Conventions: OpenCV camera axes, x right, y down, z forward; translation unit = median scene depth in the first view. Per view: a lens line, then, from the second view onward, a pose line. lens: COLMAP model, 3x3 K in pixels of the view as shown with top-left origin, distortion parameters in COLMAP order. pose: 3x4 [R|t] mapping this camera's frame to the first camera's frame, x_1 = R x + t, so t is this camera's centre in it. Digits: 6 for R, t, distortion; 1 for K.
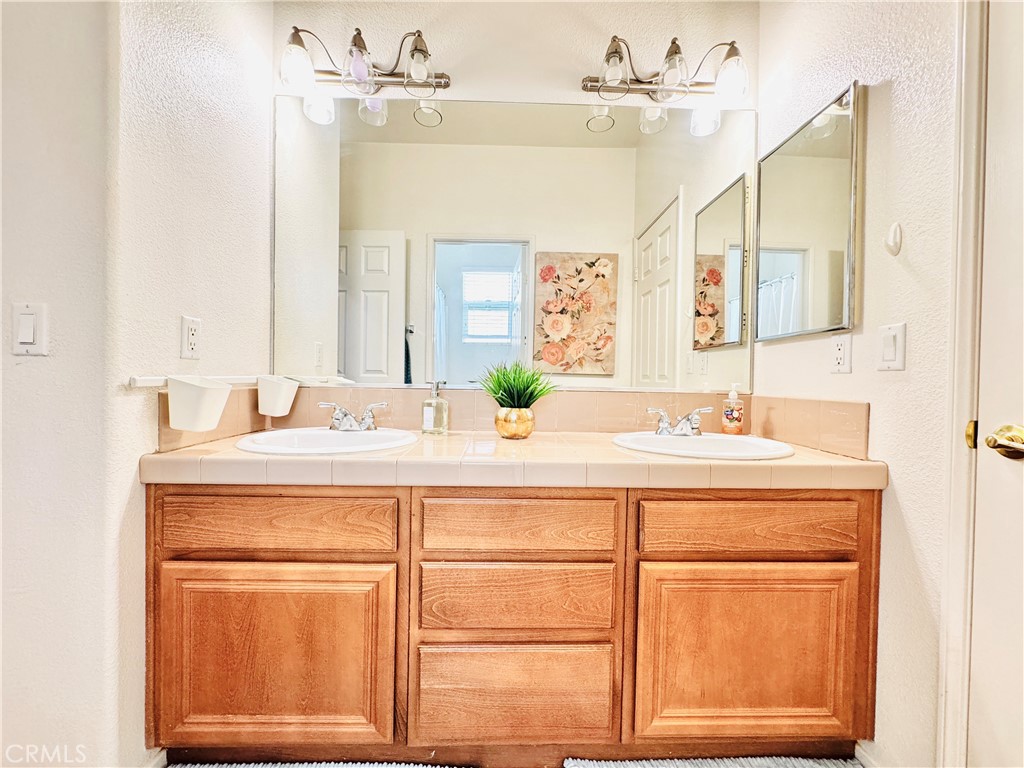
lens RADIAL K [[402.3, 0, 512.0], [0, 402.3, 384.0], [0, 0, 1]] dist [-0.010025, -0.000078]
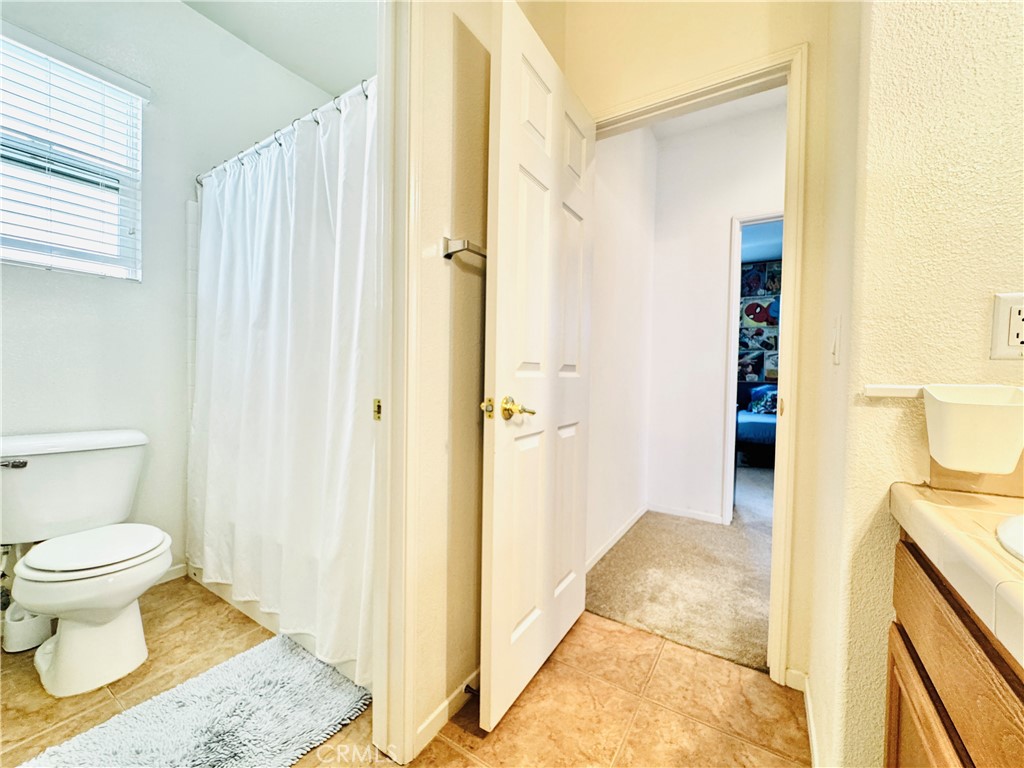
lens RADIAL K [[402.3, 0, 512.0], [0, 402.3, 384.0], [0, 0, 1]] dist [-0.010025, -0.000078]
pose [[-0.558104, -0.003926, -0.829762, 0.184188], [-0.035628, 0.999180, 0.019236, -0.008364], [0.829006, 0.040298, -0.557786, 0.789510]]
